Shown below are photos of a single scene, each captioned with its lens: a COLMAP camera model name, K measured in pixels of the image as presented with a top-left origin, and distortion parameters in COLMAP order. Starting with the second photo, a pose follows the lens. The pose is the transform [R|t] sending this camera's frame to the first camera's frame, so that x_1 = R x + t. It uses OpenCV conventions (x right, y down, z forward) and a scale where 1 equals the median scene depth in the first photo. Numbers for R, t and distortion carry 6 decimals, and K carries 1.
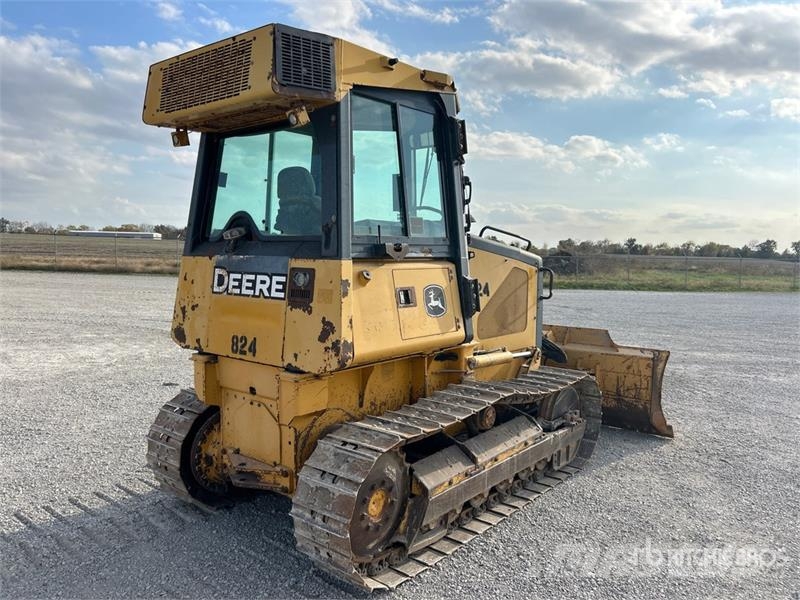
lens RADIAL K [[615.8, 0, 408.0], [0, 615.8, 308.4], [0, 0, 1]] dist [0.063933, -0.078374]
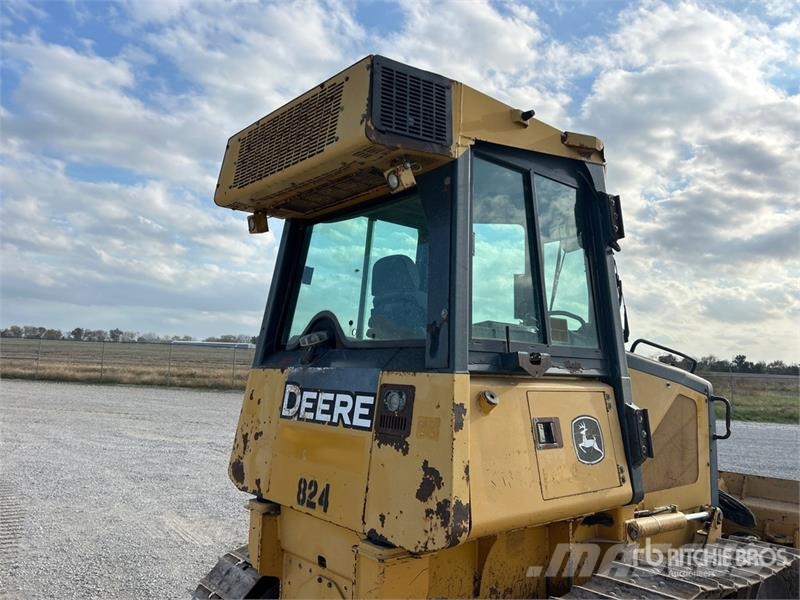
lens RADIAL K [[615.8, 0, 408.0], [0, 615.8, 308.4], [0, 0, 1]] dist [0.063933, -0.078374]
pose [[0.985936, 0.002457, -0.167104, -0.039312], [-0.035711, 0.979894, -0.196296, -0.012819], [0.163262, 0.199503, 0.966201, 0.282532]]
